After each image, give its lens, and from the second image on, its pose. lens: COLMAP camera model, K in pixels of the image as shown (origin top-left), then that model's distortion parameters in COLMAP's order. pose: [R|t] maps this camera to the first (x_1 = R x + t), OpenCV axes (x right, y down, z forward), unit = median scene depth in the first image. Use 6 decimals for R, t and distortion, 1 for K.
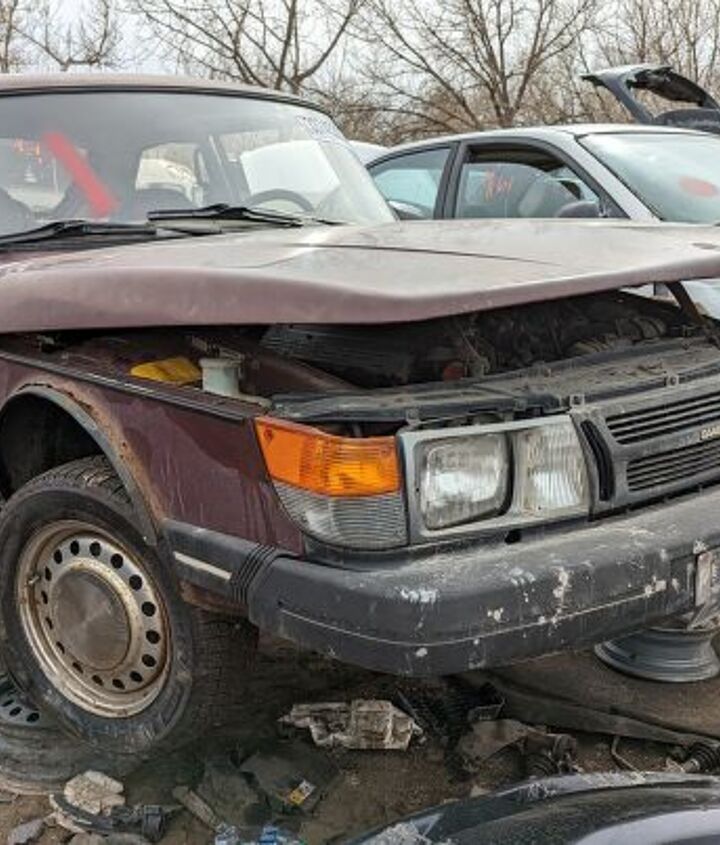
lens RADIAL K [[1086.0, 0, 357.7], [0, 1086.0, 429.1], [0, 0, 1]] dist [0.056149, 0.000000]
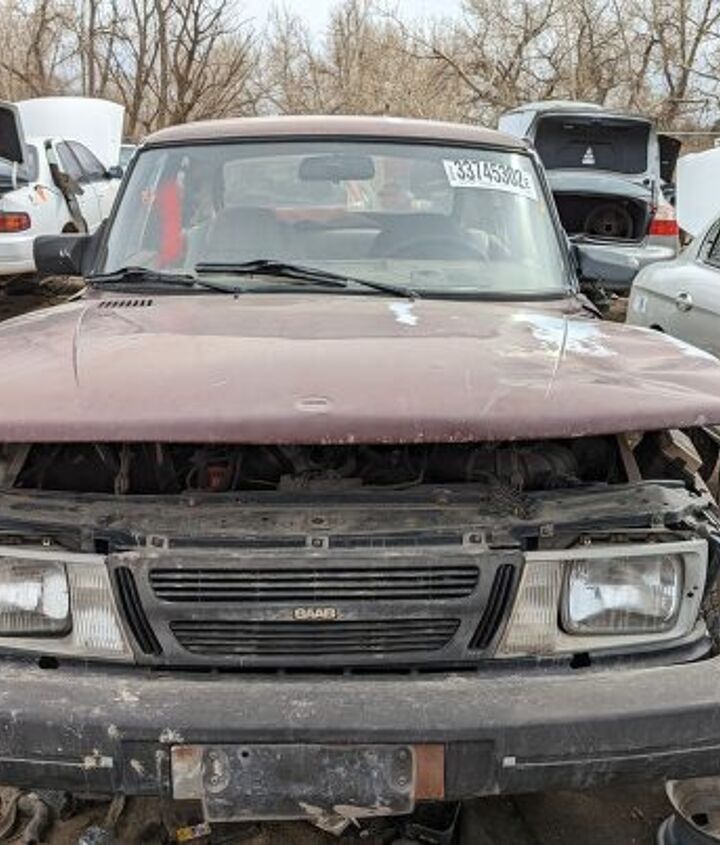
lens RADIAL K [[1086.0, 0, 335.8], [0, 1086.0, 412.1], [0, 0, 1]] dist [0.056149, 0.000000]
pose [[0.764548, 0.169996, -0.621745, 0.721529], [-0.149869, 0.985042, 0.085036, -0.195869], [0.626901, 0.028166, 0.778589, 0.290329]]
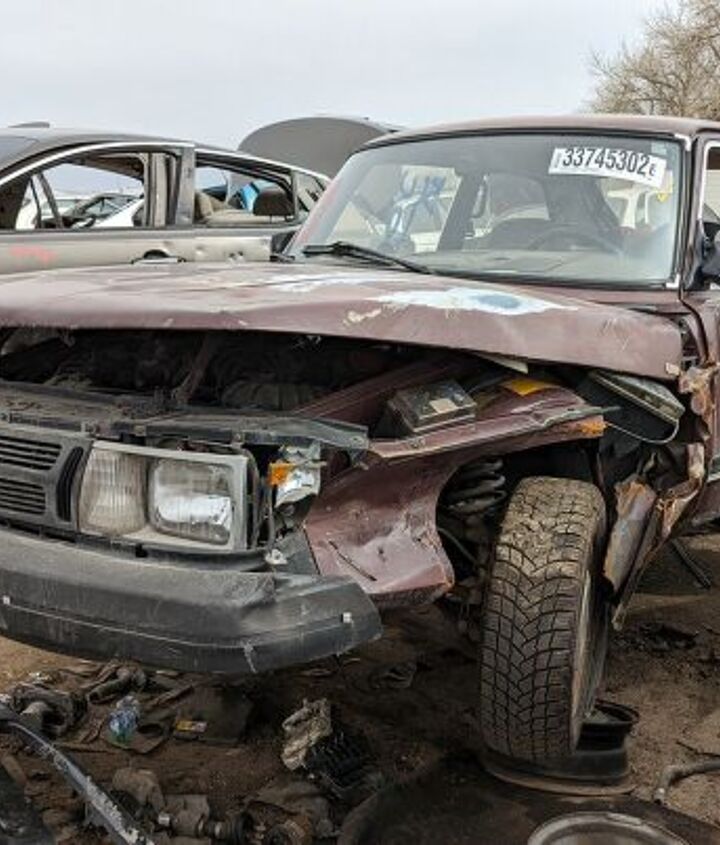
lens RADIAL K [[1086.0, 0, 355.3], [0, 1086.0, 427.8], [0, 0, 1]] dist [0.056149, 0.000000]
pose [[0.179646, 0.191904, -0.964832, 1.226457], [-0.201968, 0.967090, 0.154748, -0.238360], [0.962775, 0.167065, 0.212492, 0.970982]]
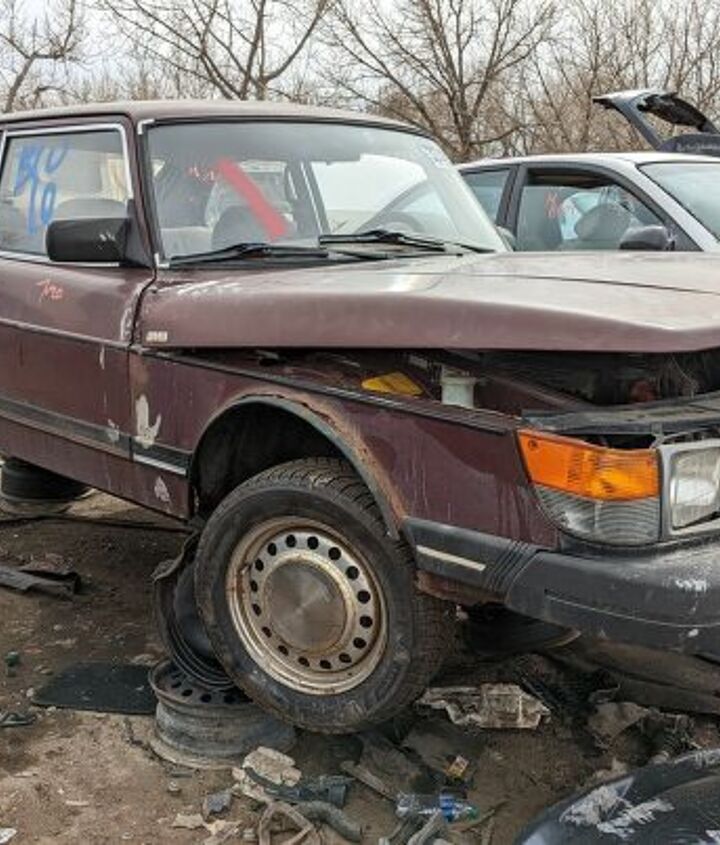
lens RADIAL K [[1086.0, 0, 361.5], [0, 1086.0, 423.9], [0, 0, 1]] dist [0.056149, 0.000000]
pose [[0.997963, 0.014462, 0.062132, -0.252206], [-0.014206, 0.999889, -0.004551, -0.007098], [-0.062191, 0.003659, 0.998058, -0.108200]]
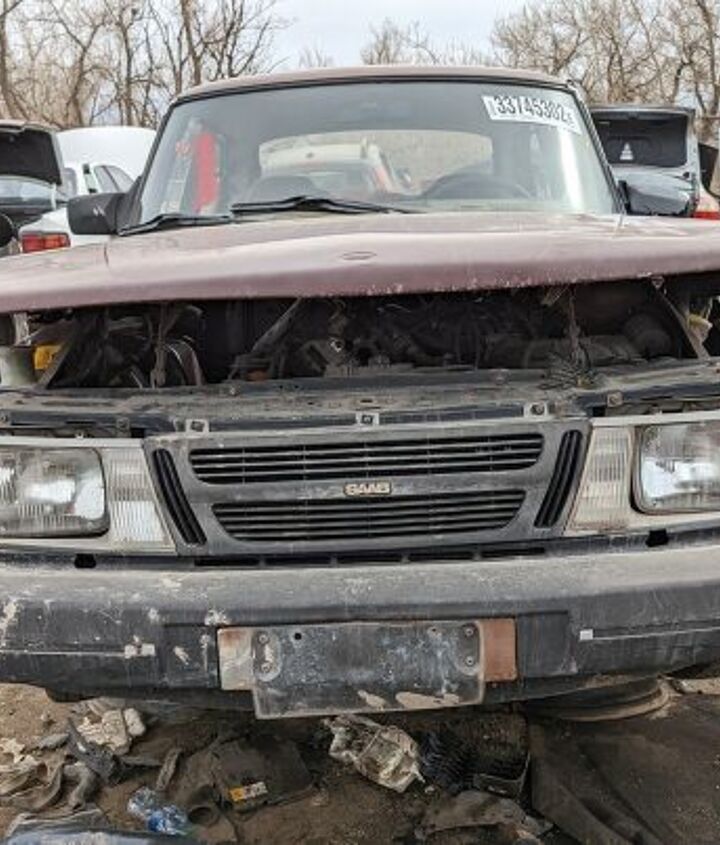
lens RADIAL K [[1086.0, 0, 358.6], [0, 1086.0, 398.2], [0, 0, 1]] dist [0.056149, 0.000000]
pose [[0.756802, 0.110138, -0.644299, 0.704956], [-0.111101, 0.993034, 0.039251, -0.079926], [0.644133, 0.041877, 0.763766, 0.331450]]
